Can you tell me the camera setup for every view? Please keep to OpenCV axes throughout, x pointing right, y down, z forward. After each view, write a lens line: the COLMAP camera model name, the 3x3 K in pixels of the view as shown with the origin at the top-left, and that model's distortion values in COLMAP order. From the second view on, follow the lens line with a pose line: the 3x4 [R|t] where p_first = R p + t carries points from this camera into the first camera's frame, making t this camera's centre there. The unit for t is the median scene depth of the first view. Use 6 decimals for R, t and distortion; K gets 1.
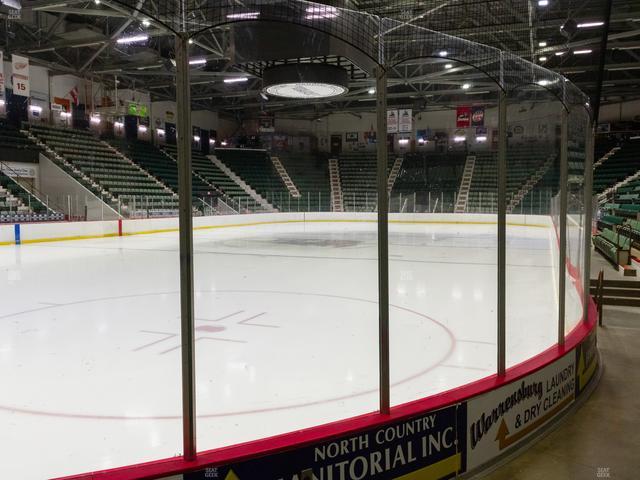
lens RADIAL K [[578.9, 0, 324.3], [0, 578.9, 241.6], [0, 0, 1]] dist [0.007909, -0.003794]
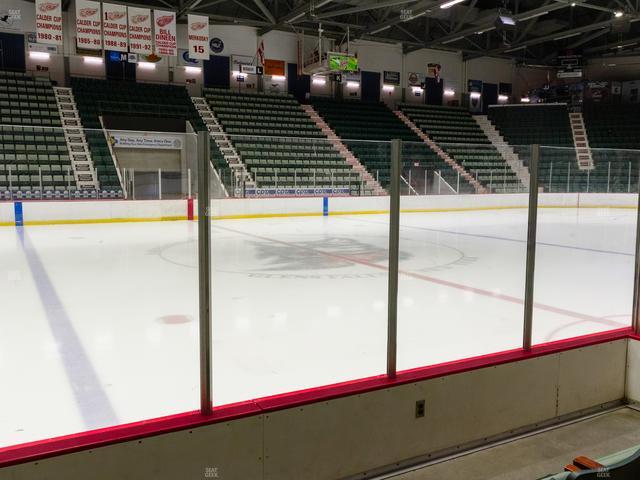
lens RADIAL K [[588.0, 0, 320.0], [0, 588.0, 240.0], [0, 0, 1]] dist [0.011488, -0.009963]
pose [[0.758617, 0.072617, -0.647477, 0.248720], [-0.047360, 0.997287, 0.056360, -0.029750], [0.649813, -0.012091, 0.759998, 0.423416]]
